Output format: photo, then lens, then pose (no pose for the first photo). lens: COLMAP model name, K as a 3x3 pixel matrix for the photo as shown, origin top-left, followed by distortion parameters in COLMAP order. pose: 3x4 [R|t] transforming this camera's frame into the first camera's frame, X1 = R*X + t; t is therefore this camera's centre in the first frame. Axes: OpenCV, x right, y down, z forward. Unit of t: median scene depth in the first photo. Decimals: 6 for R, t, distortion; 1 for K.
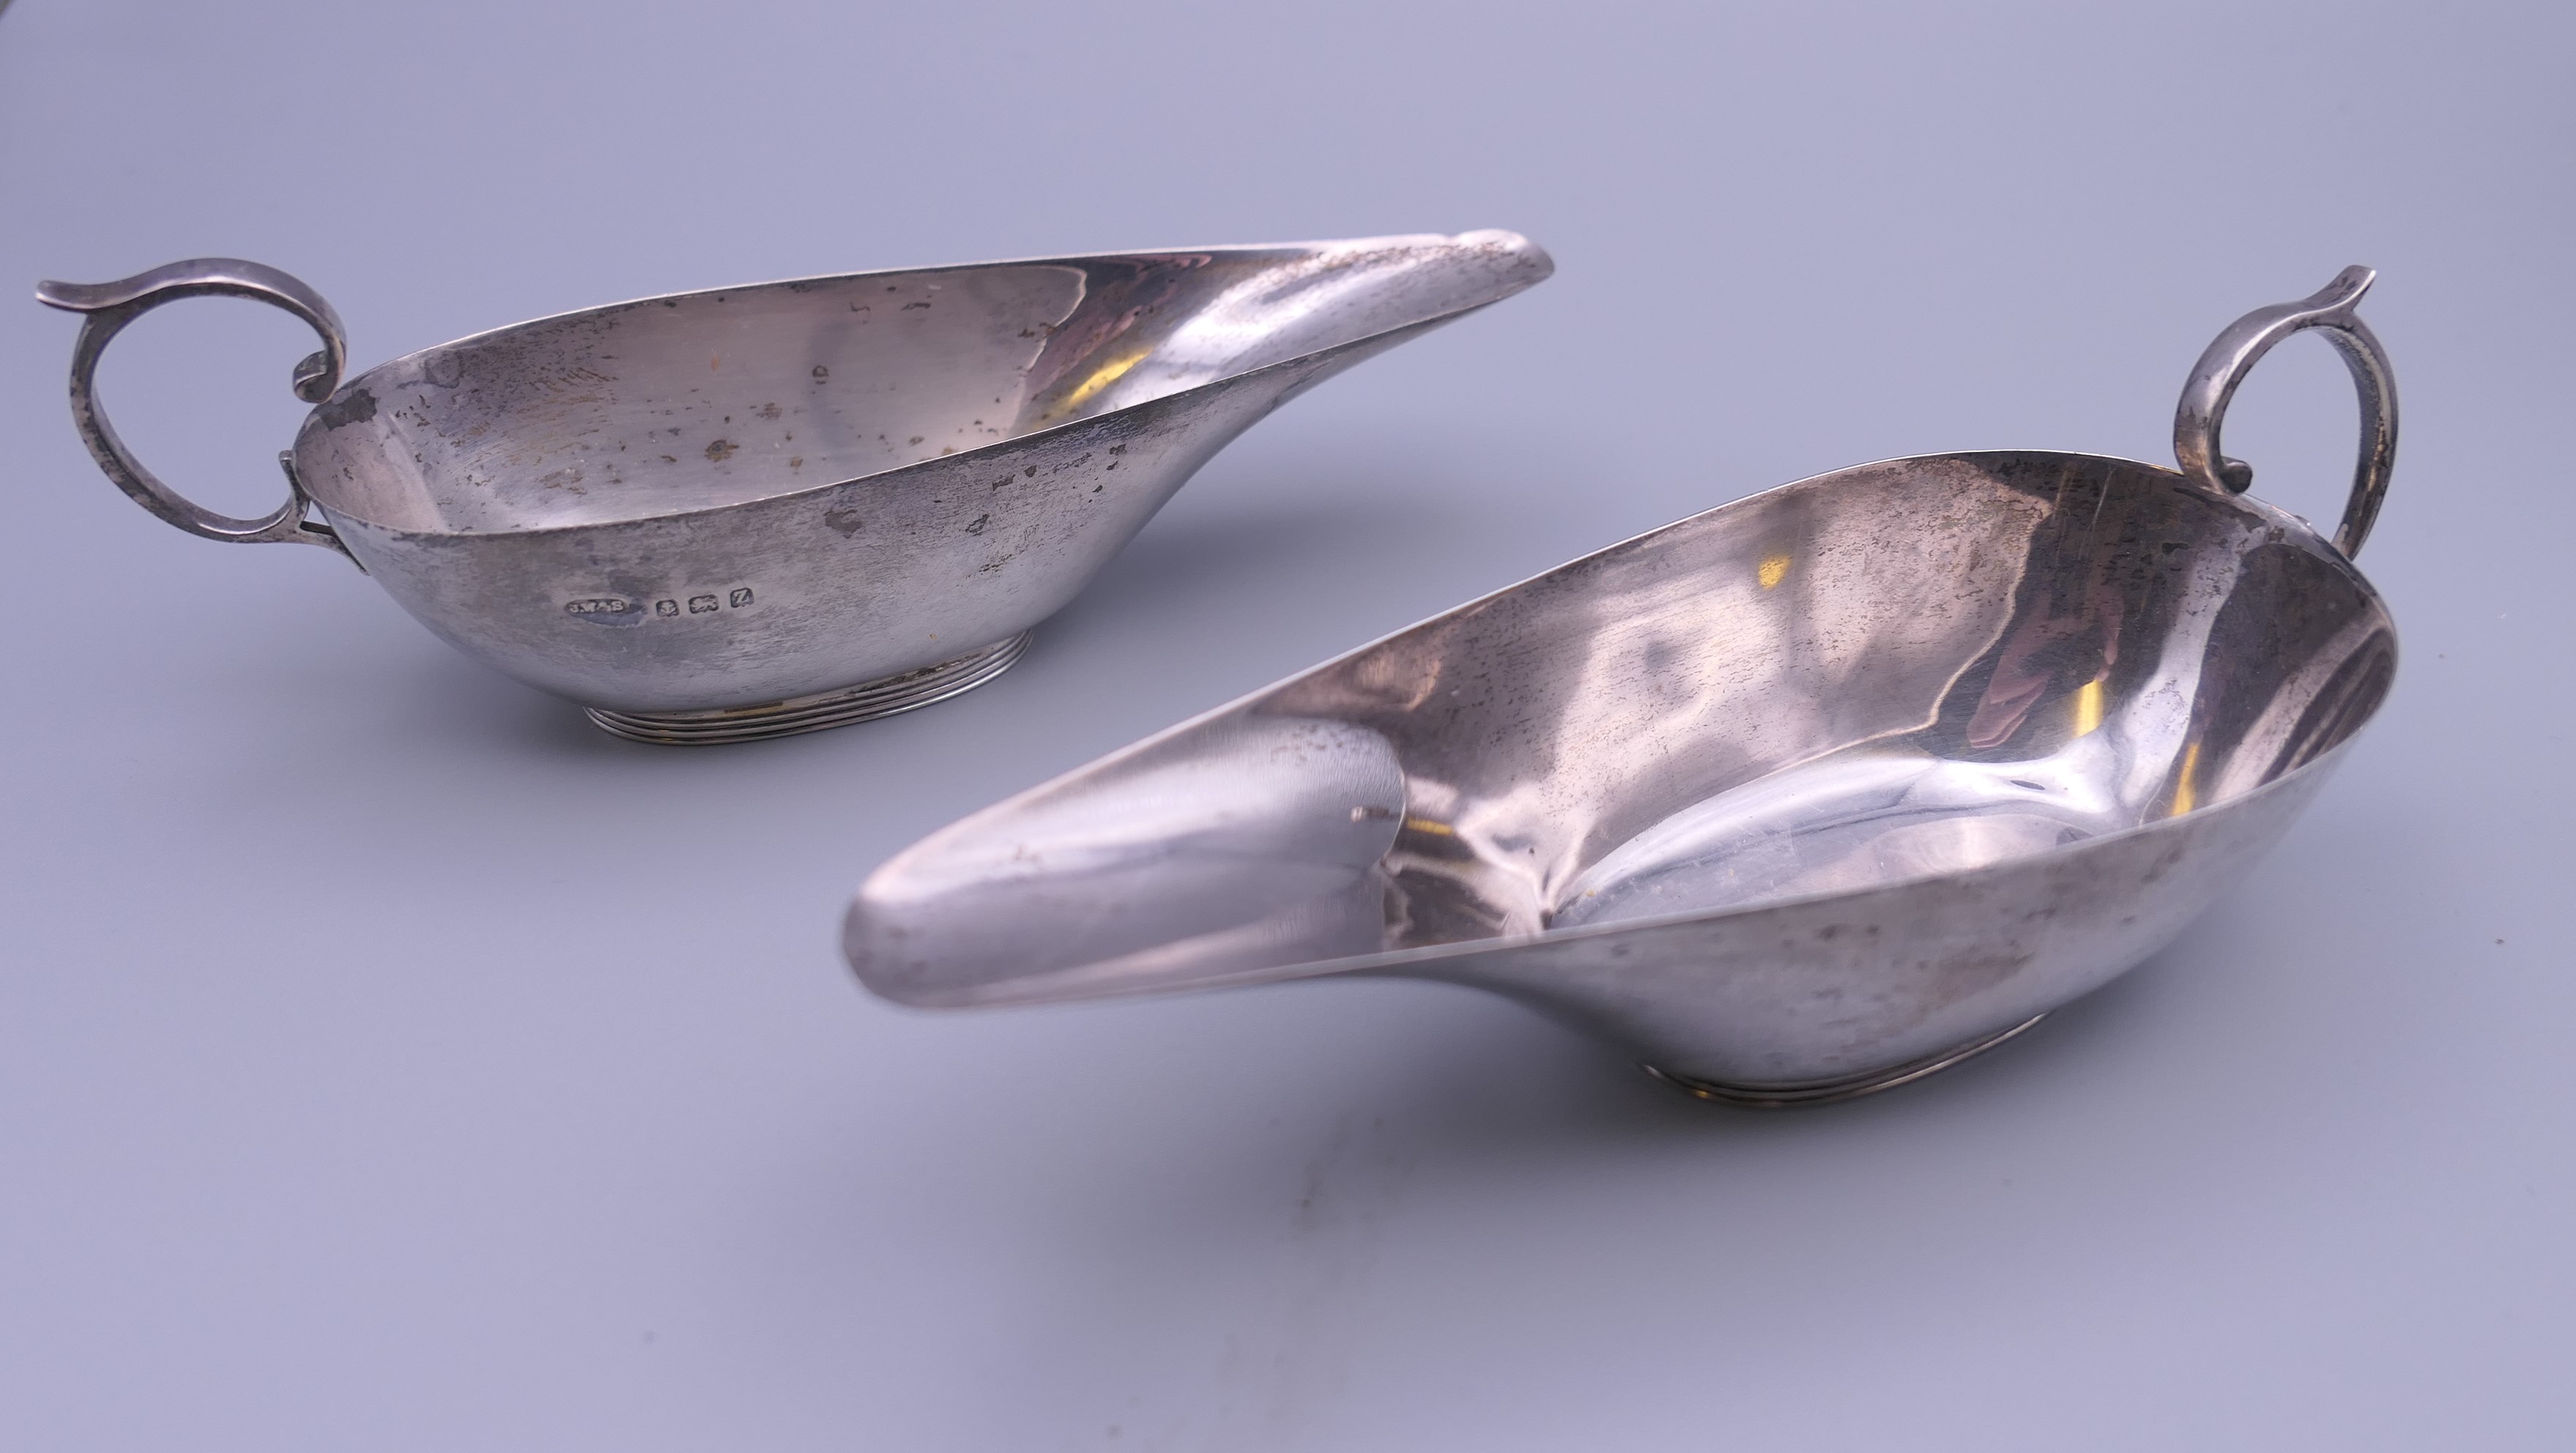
lens RADIAL K [[1815.2, 0, 1289.1], [0, 1815.2, 725.7], [0, 0, 1]] dist [-0.005911, -0.004675]
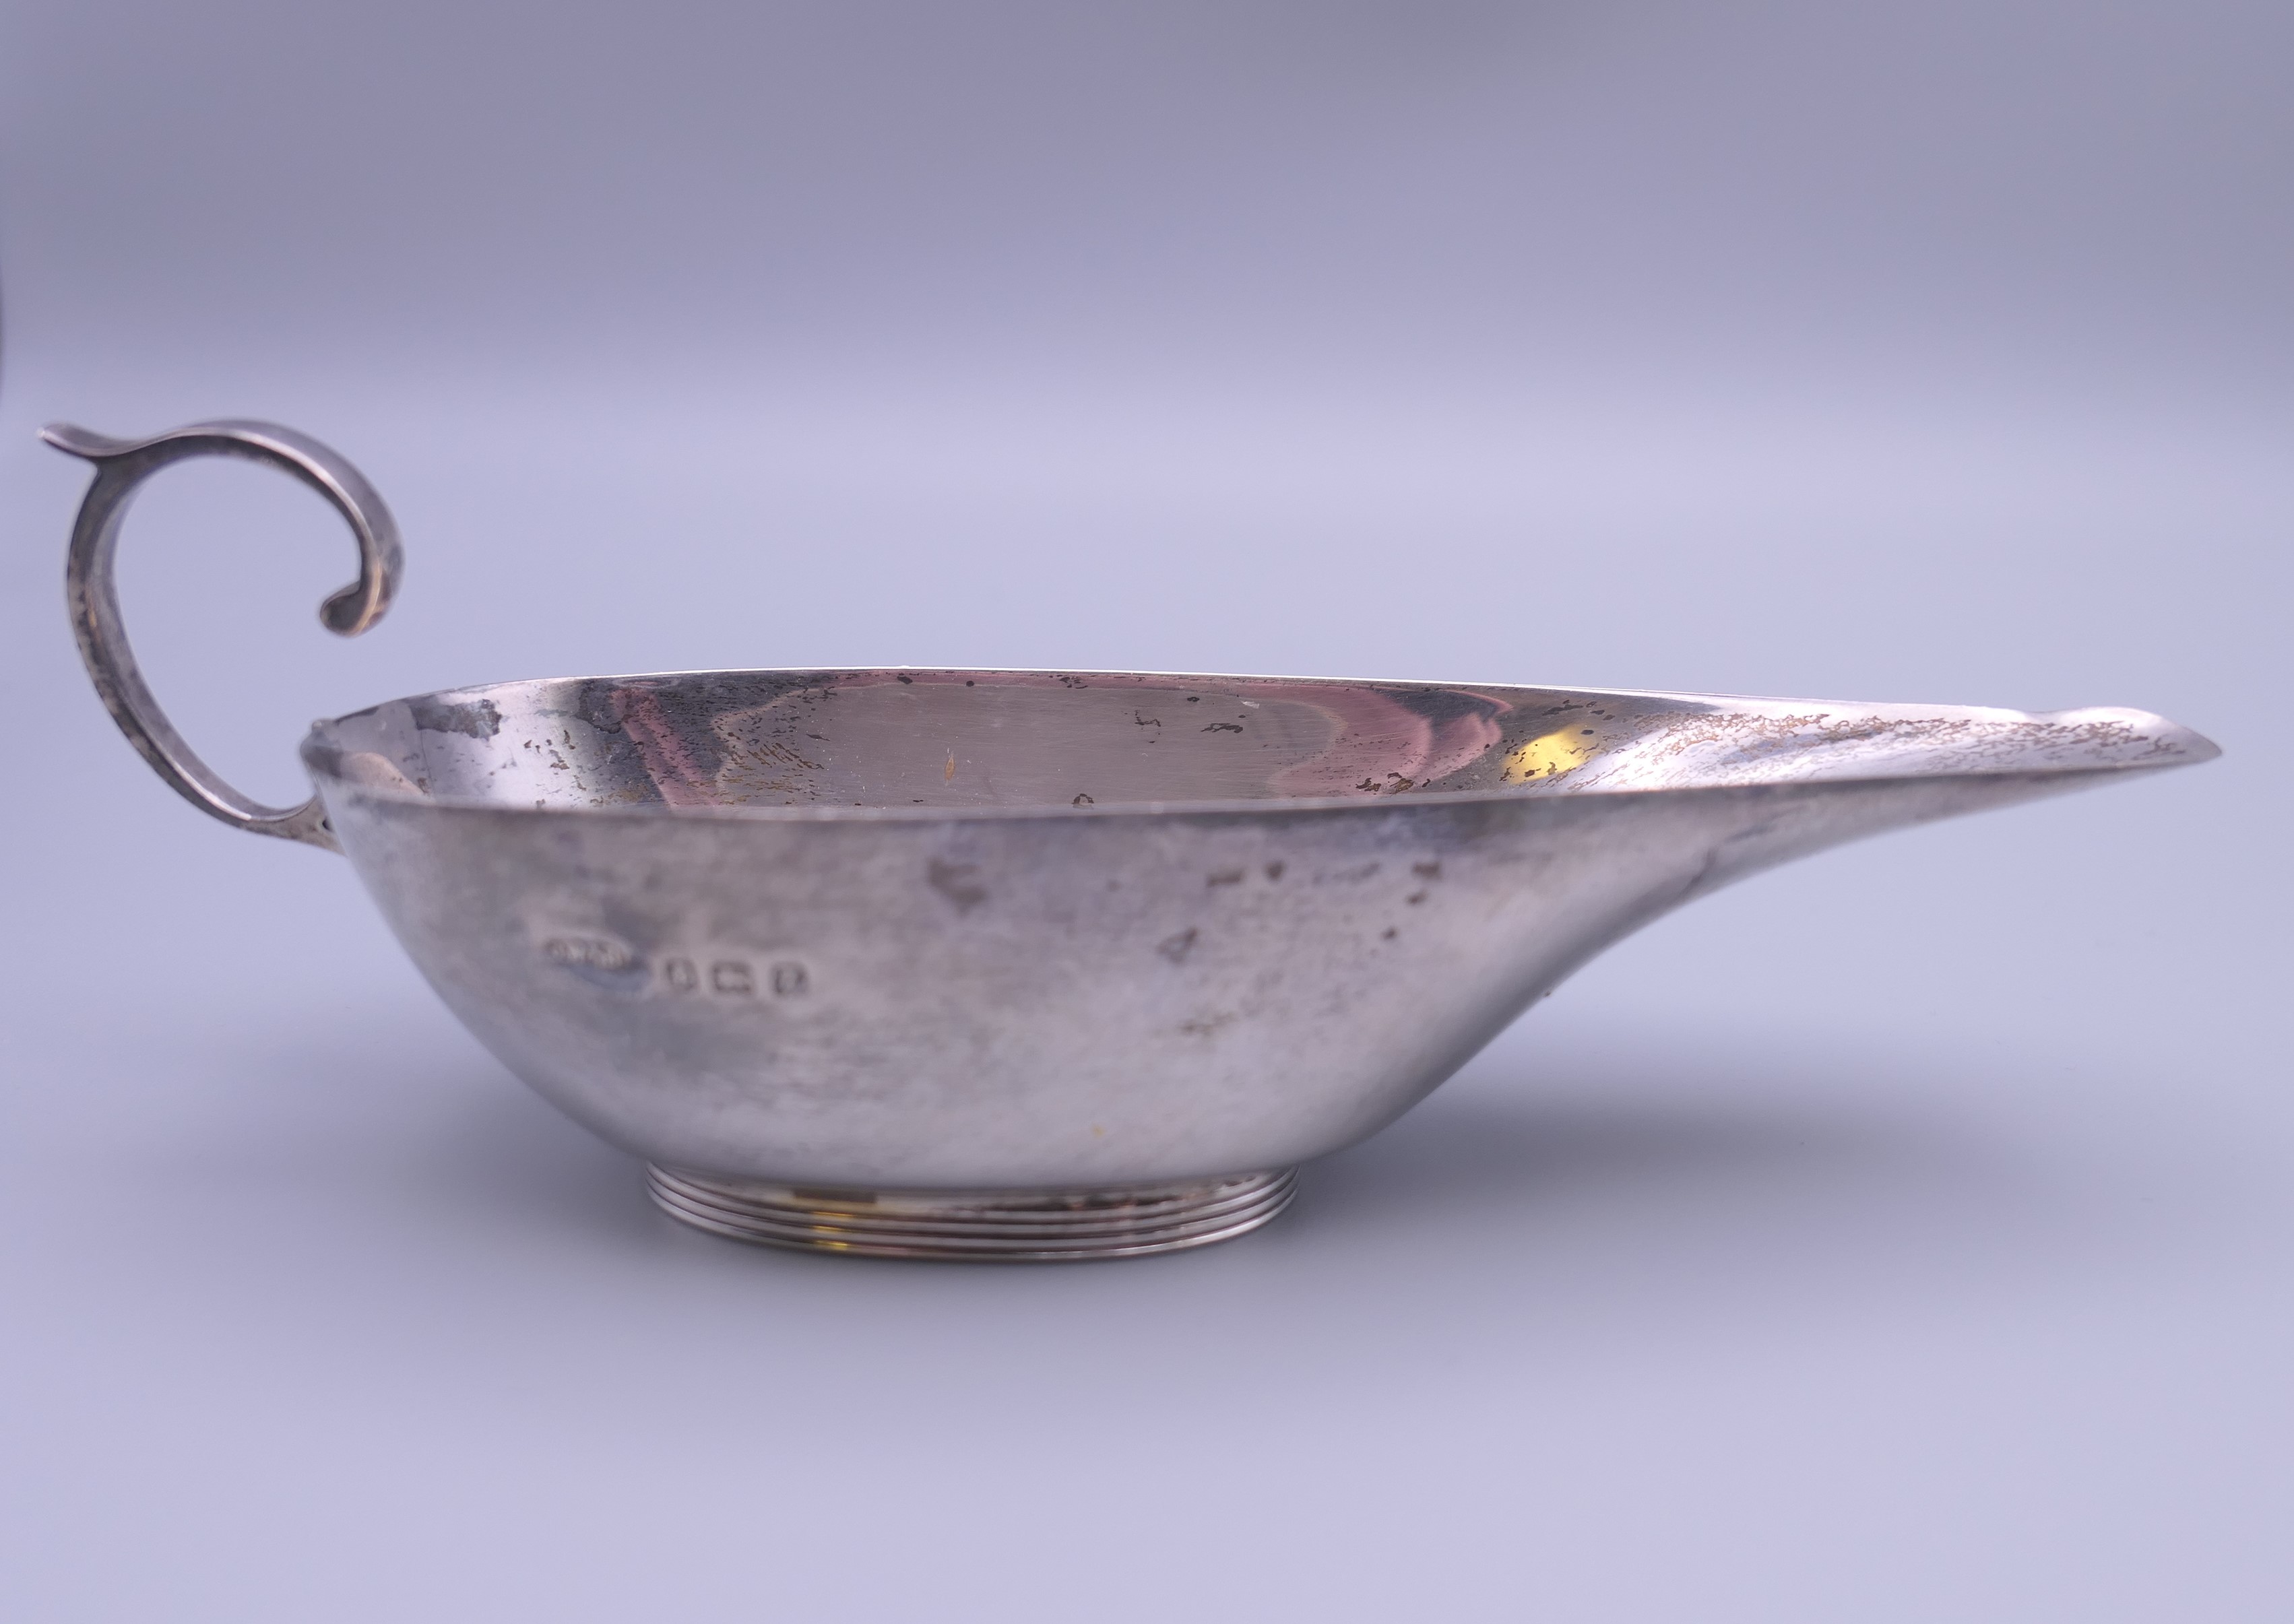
lens RADIAL K [[1847.5, 0, 1094.0], [0, 1847.5, 878.7], [0, 0, 1]] dist [-0.040862, 0.011728]
pose [[0.921010, 0.106835, -0.374603, 0.038486], [-0.221620, 0.934563, -0.278347, 0.053029], [0.320353, 0.339380, 0.884418, 0.435389]]
